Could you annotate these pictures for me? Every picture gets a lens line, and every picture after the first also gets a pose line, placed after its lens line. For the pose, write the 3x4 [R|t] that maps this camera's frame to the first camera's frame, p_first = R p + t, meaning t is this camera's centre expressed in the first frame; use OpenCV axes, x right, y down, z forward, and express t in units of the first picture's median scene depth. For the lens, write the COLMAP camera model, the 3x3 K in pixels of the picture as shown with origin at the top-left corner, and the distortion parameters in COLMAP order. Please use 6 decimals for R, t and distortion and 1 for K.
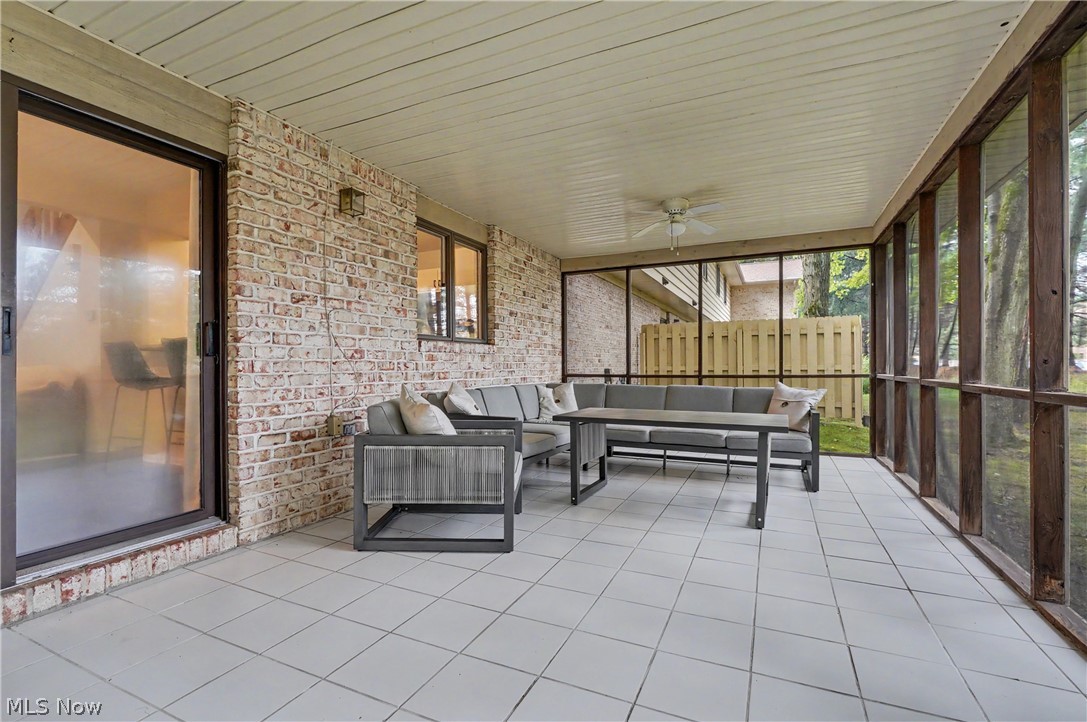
lens RADIAL K [[496.4, 0, 544.8], [0, 496.4, 365.8], [0, 0, 1]] dist [-0.008724, 0.000316]
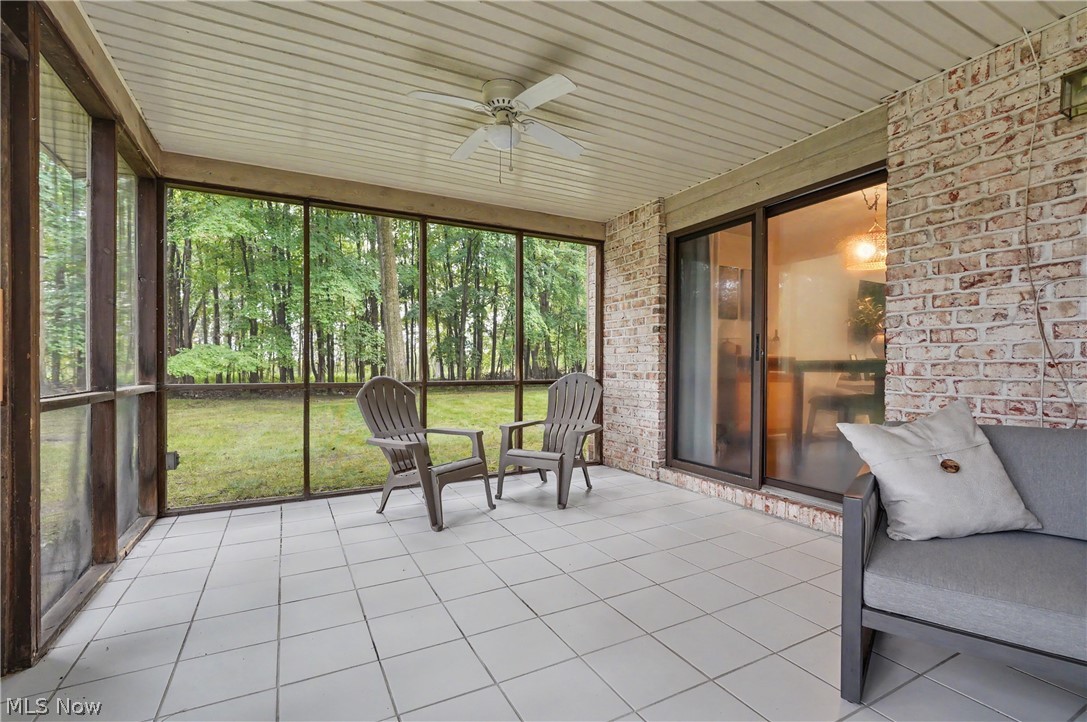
lens RADIAL K [[496.4, 0, 544.8], [0, 496.4, 365.8], [0, 0, 1]] dist [-0.008724, 0.000316]
pose [[-0.606371, 0.005882, -0.795160, 0.539582], [0.000940, 0.999977, 0.006680, -0.010749], [0.795181, 0.003303, -0.606363, 0.982104]]
